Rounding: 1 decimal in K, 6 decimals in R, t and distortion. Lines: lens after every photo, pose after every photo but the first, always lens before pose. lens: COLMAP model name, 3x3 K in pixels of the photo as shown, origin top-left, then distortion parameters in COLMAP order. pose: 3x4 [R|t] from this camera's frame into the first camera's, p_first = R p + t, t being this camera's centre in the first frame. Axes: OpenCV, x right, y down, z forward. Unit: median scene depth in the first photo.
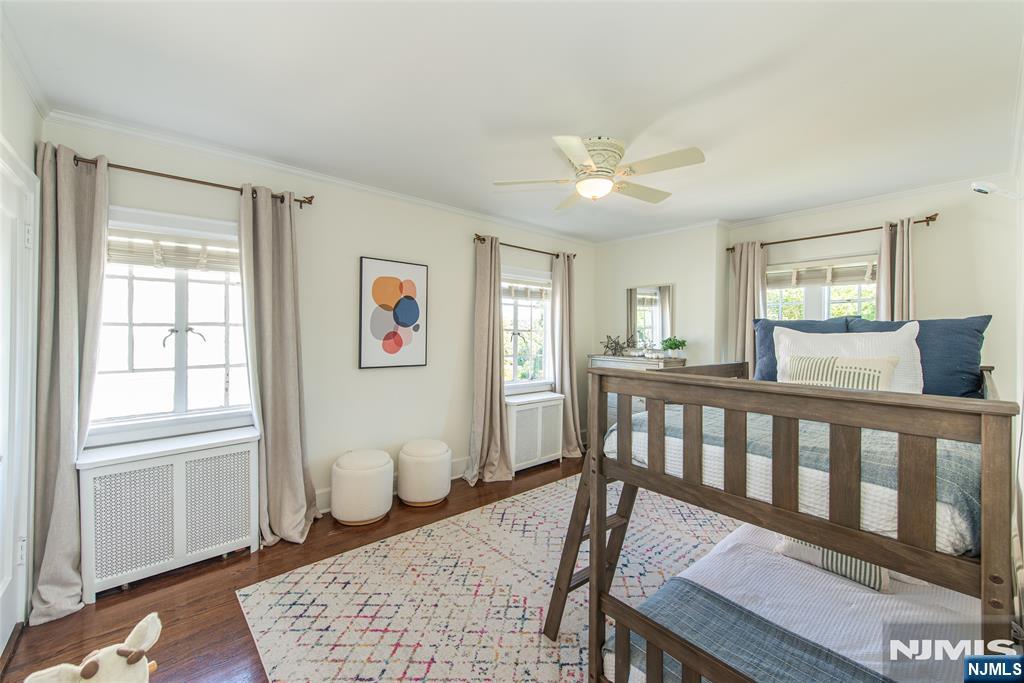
lens RADIAL K [[406.3, 0, 507.2], [0, 406.3, 332.3], [0, 0, 1]] dist [0.000483, -0.000084]
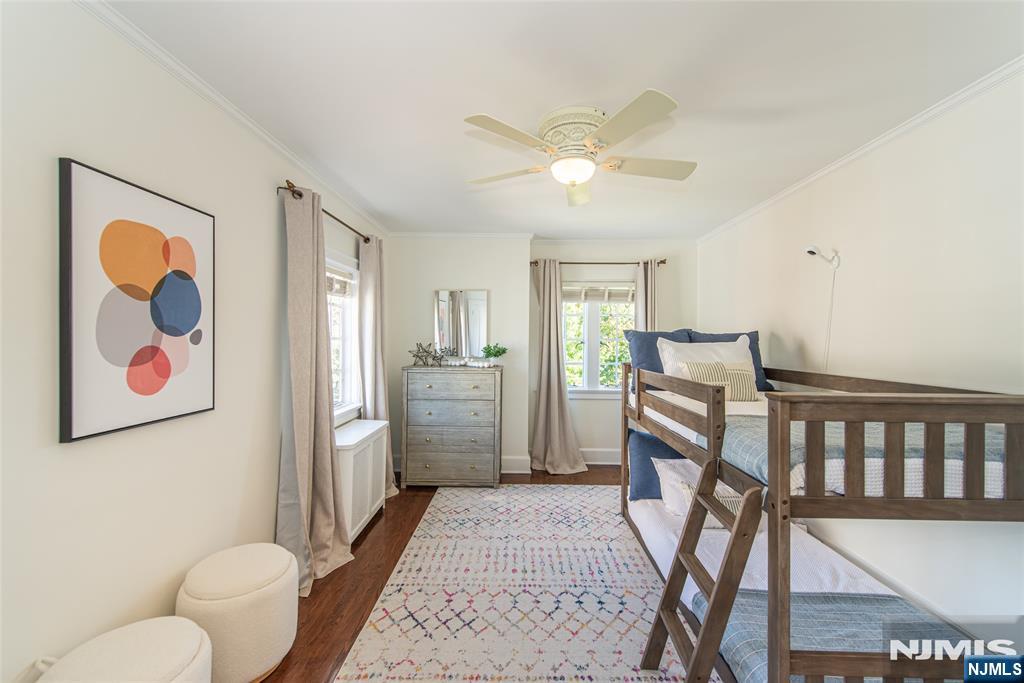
lens RADIAL K [[399.8, 0, 512.0], [0, 399.8, 341.5], [0, 0, 1]] dist [0.002342, 0.000121]
pose [[0.656269, -0.012314, 0.754427, -0.350891], [-0.002777, 0.999821, 0.018735, -0.016223], [-0.754522, -0.014390, 0.656117, 0.398733]]
